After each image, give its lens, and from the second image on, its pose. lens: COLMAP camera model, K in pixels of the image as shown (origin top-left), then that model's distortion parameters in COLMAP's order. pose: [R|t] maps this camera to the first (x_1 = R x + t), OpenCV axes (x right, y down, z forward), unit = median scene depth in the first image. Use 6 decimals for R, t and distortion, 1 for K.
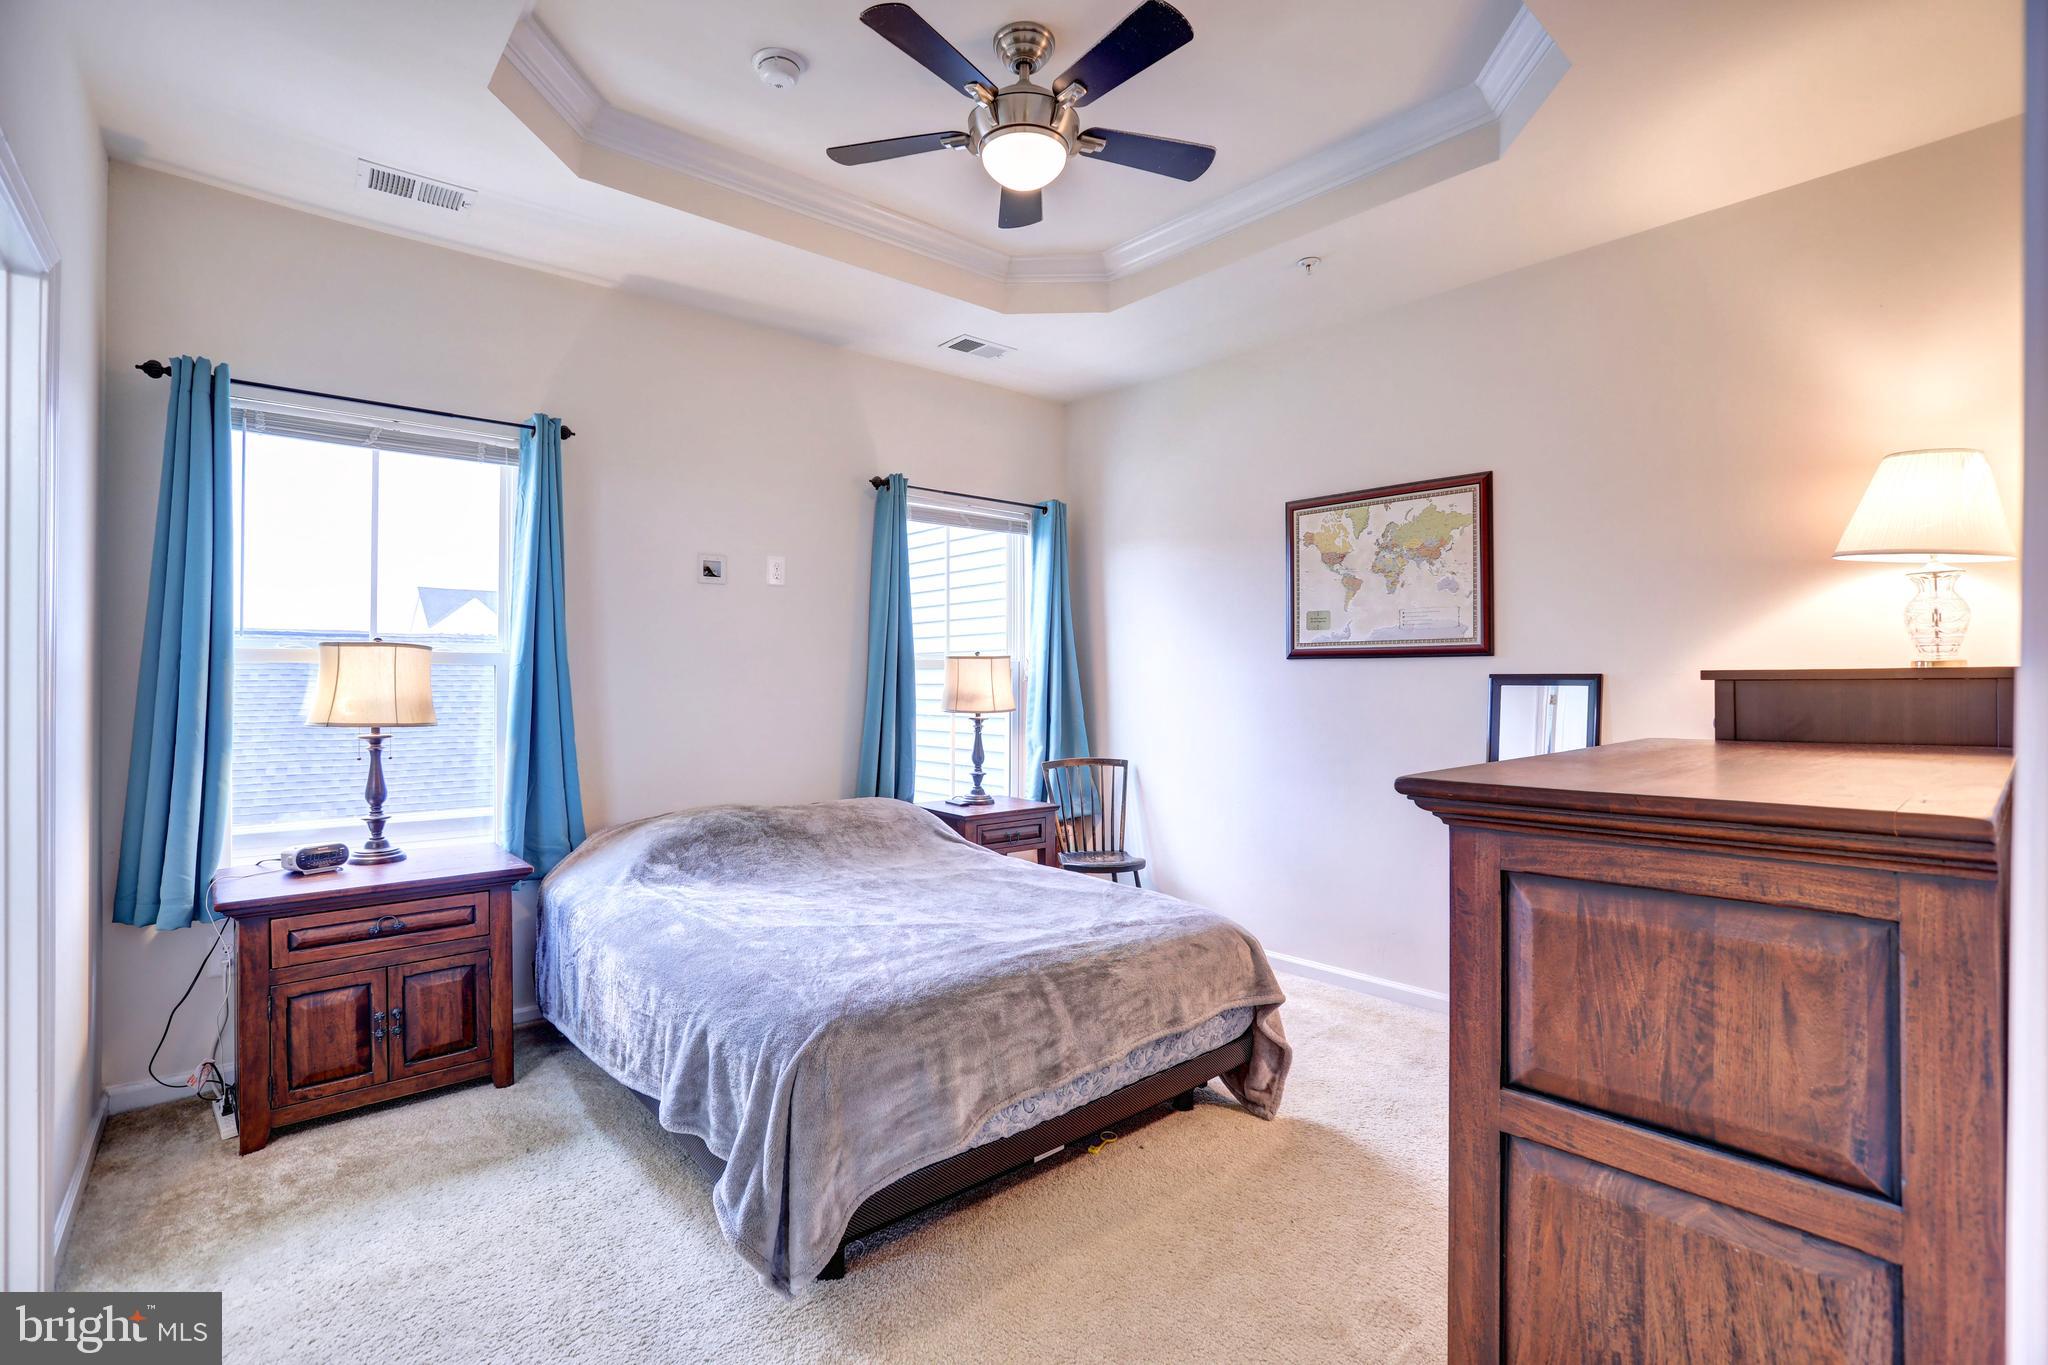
lens RADIAL K [[943.9, 0, 1030.2], [0, 943.9, 673.9], [0, 0, 1]] dist [-0.032196, -0.000211]
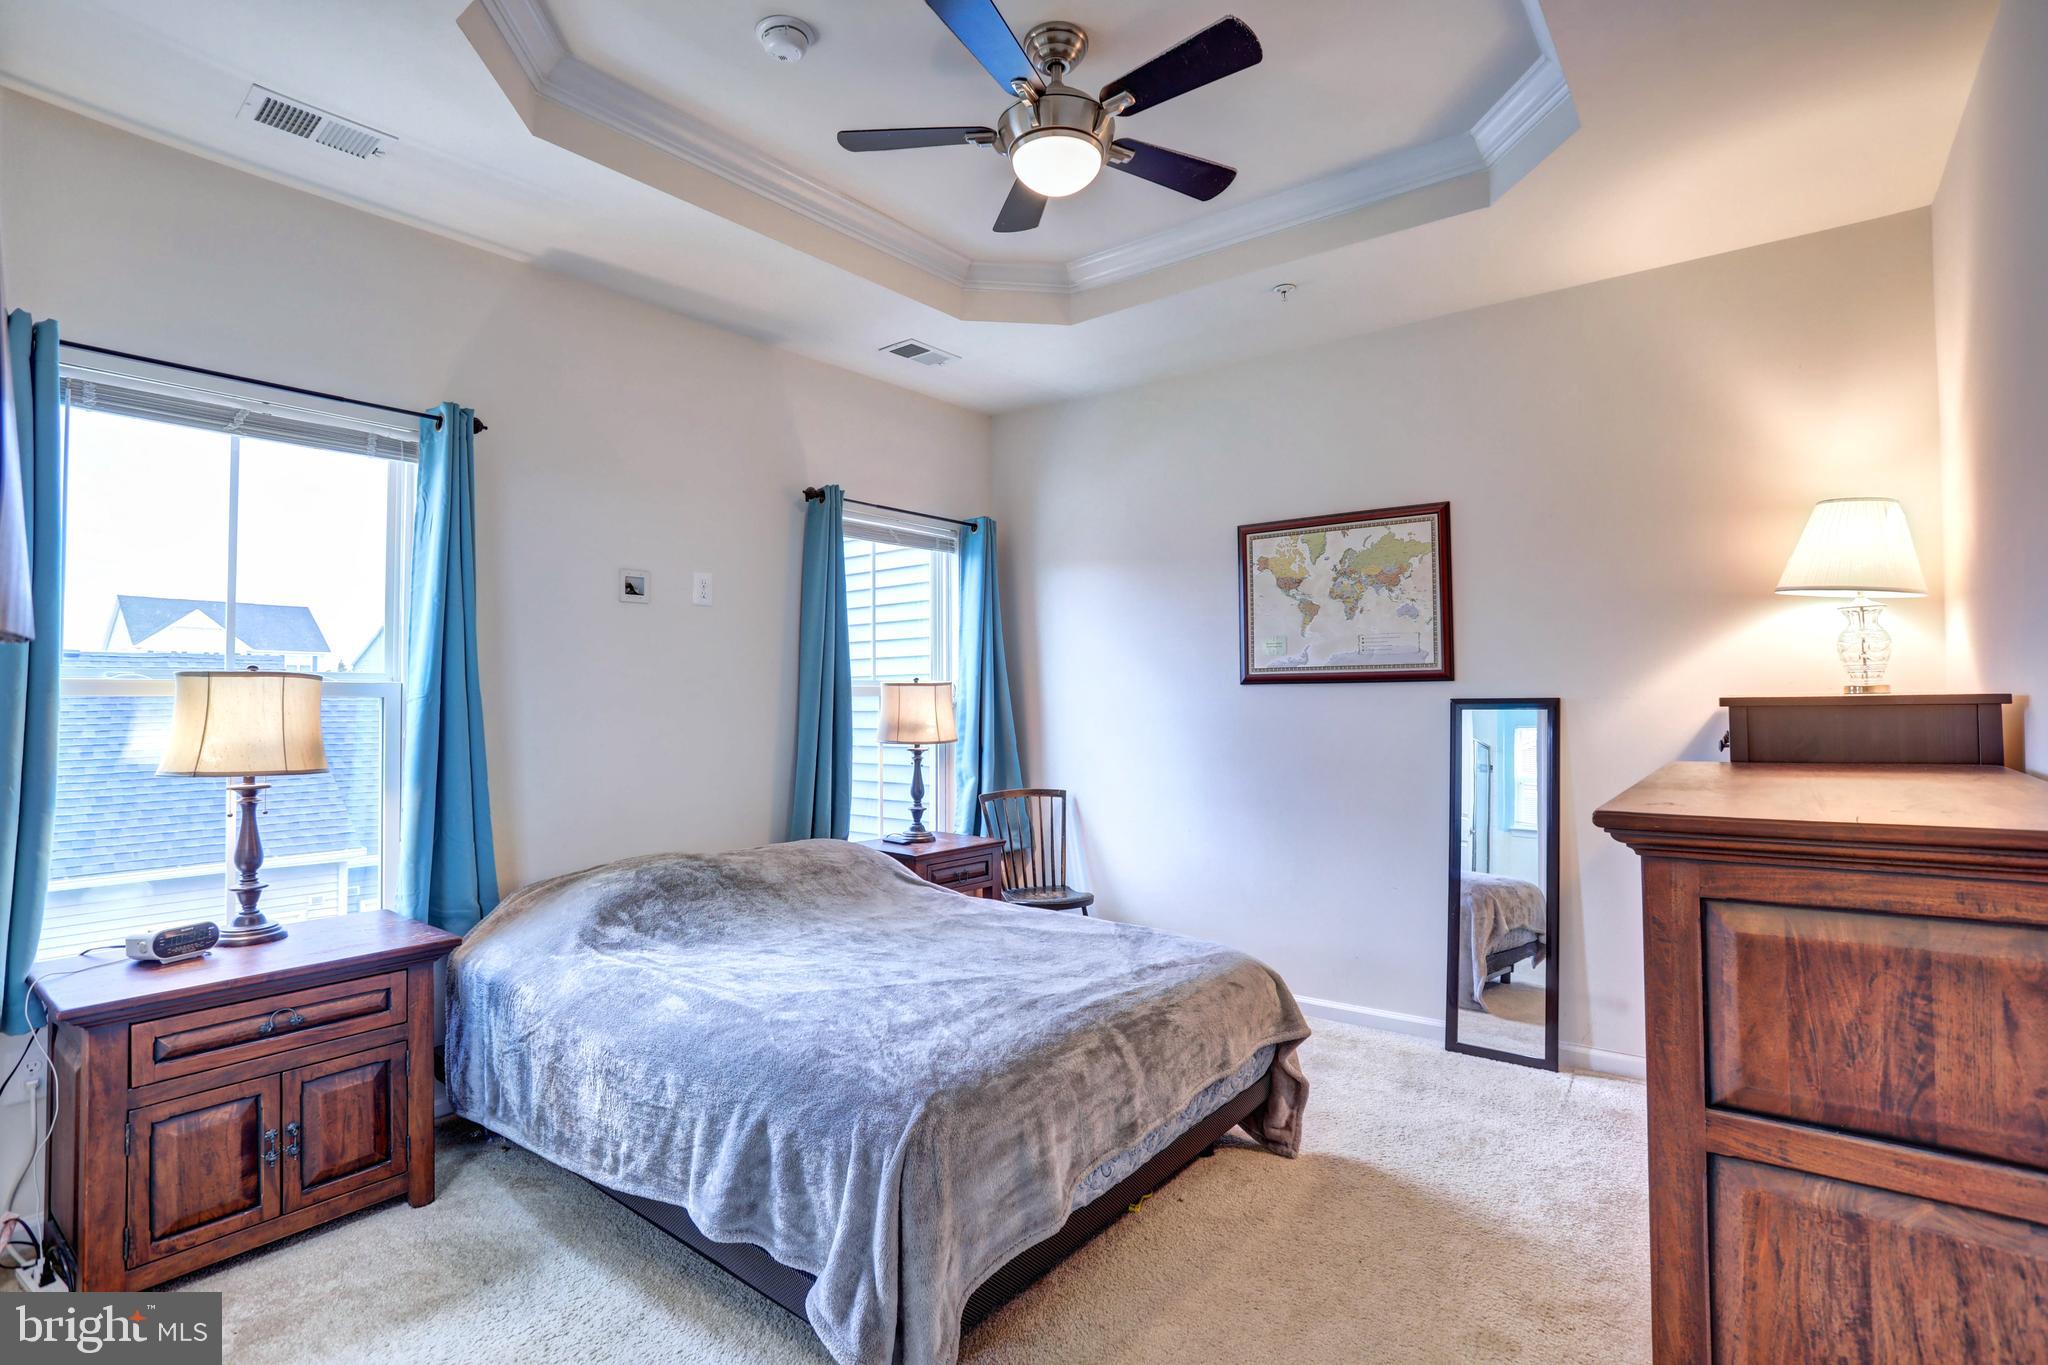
lens RADIAL K [[987.2, 0, 1042.6], [0, 987.2, 670.4], [0, 0, 1]] dist [-0.036292, 0.007586]
pose [[0.981408, -0.002293, 0.191922, -0.203342], [0.007015, 0.999689, -0.023931, -0.010794], [-0.191807, 0.024832, 0.981118, 0.036331]]
